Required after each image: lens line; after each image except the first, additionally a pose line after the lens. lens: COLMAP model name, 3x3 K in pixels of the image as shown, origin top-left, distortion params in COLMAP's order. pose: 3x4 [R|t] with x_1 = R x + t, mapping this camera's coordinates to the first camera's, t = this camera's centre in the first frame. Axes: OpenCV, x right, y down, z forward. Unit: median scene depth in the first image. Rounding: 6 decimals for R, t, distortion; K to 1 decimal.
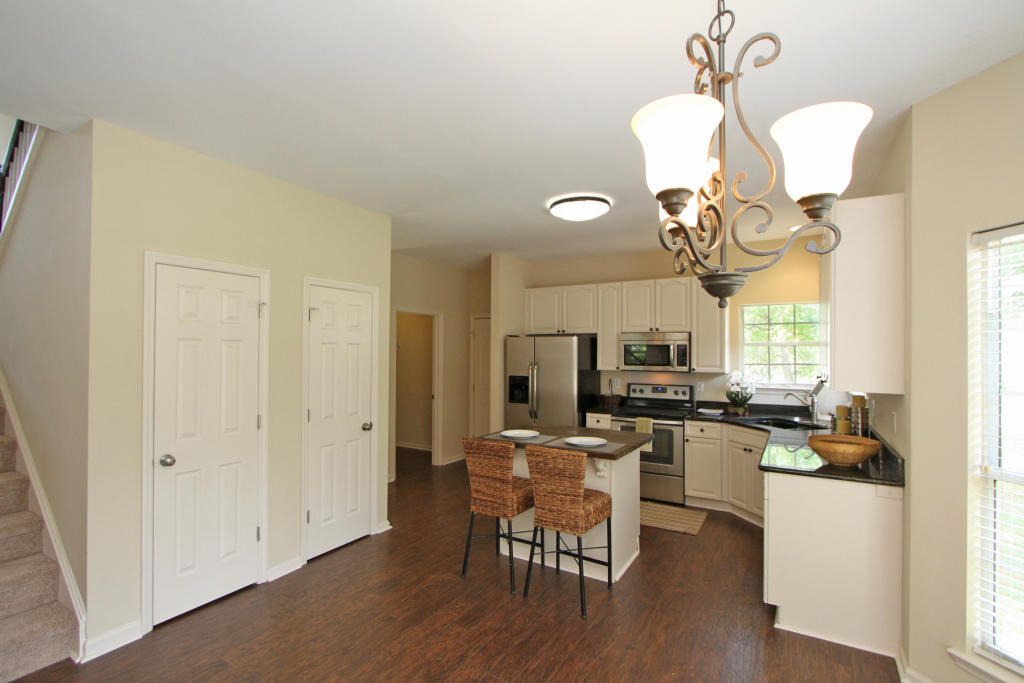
lens RADIAL K [[471.1, 0, 507.0], [0, 471.1, 345.9], [0, 0, 1]] dist [-0.015123, 0.000810]
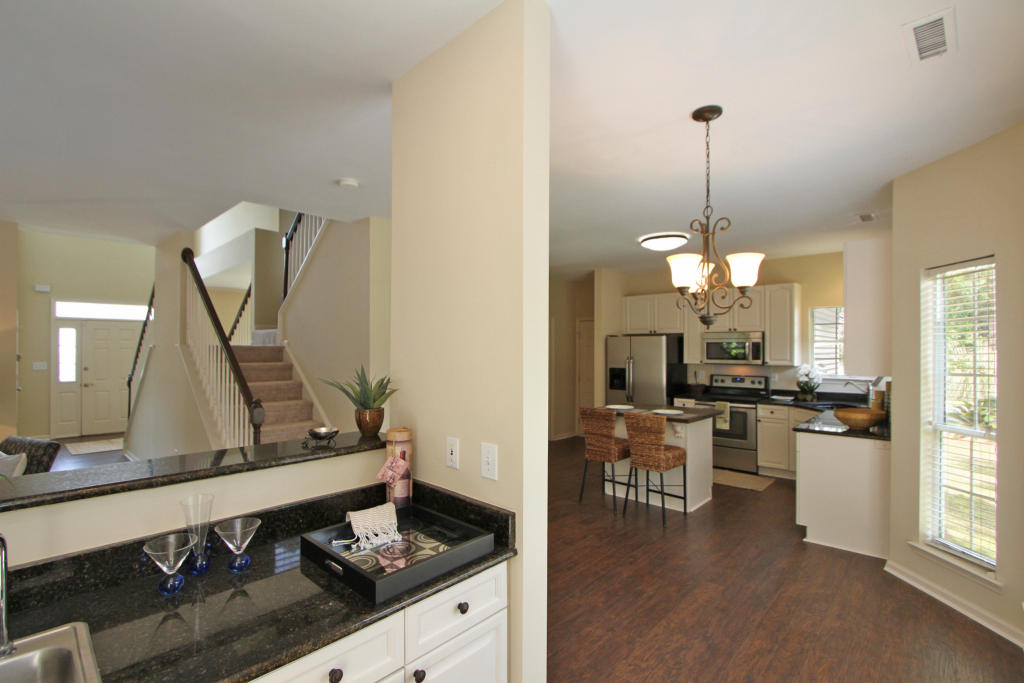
lens RADIAL K [[471.1, 0, 507.0], [0, 471.1, 345.9], [0, 0, 1]] dist [-0.015123, 0.000810]
pose [[0.979942, -0.004706, -0.199228, -0.019876], [0.005837, 0.999970, 0.005089, -0.003863], [0.199198, -0.006149, 0.979940, -0.415779]]
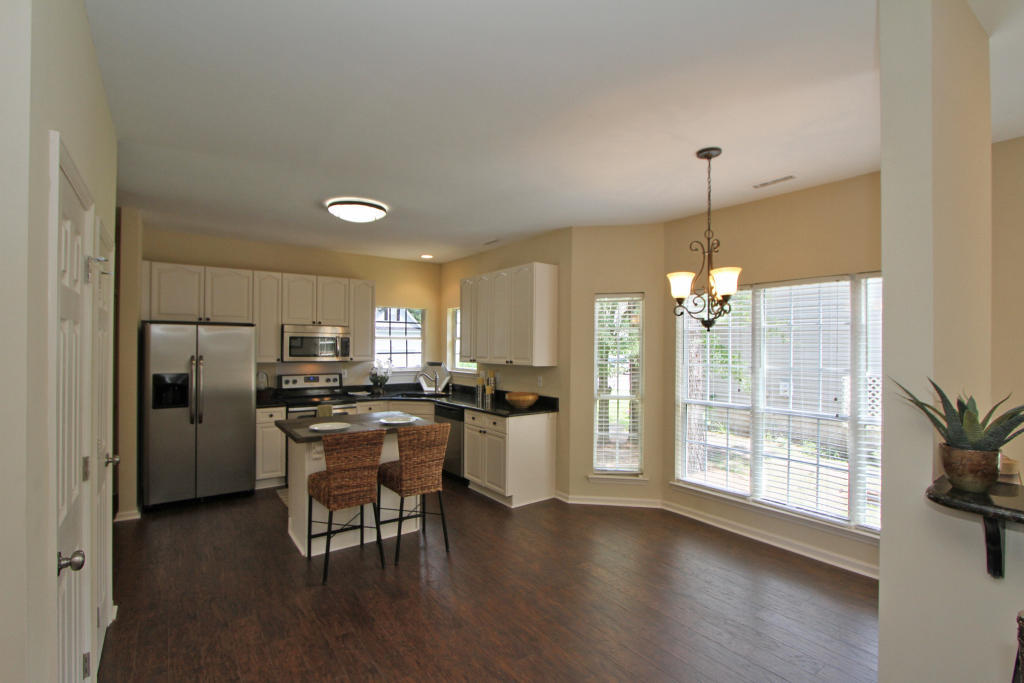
lens RADIAL K [[471.1, 0, 507.0], [0, 471.1, 345.9], [0, 0, 1]] dist [-0.015123, 0.000810]
pose [[0.382170, -0.003132, 0.924087, -0.719053], [-0.016382, 0.999814, 0.010164, 0.000197], [-0.923947, -0.019023, 0.382048, 0.272411]]
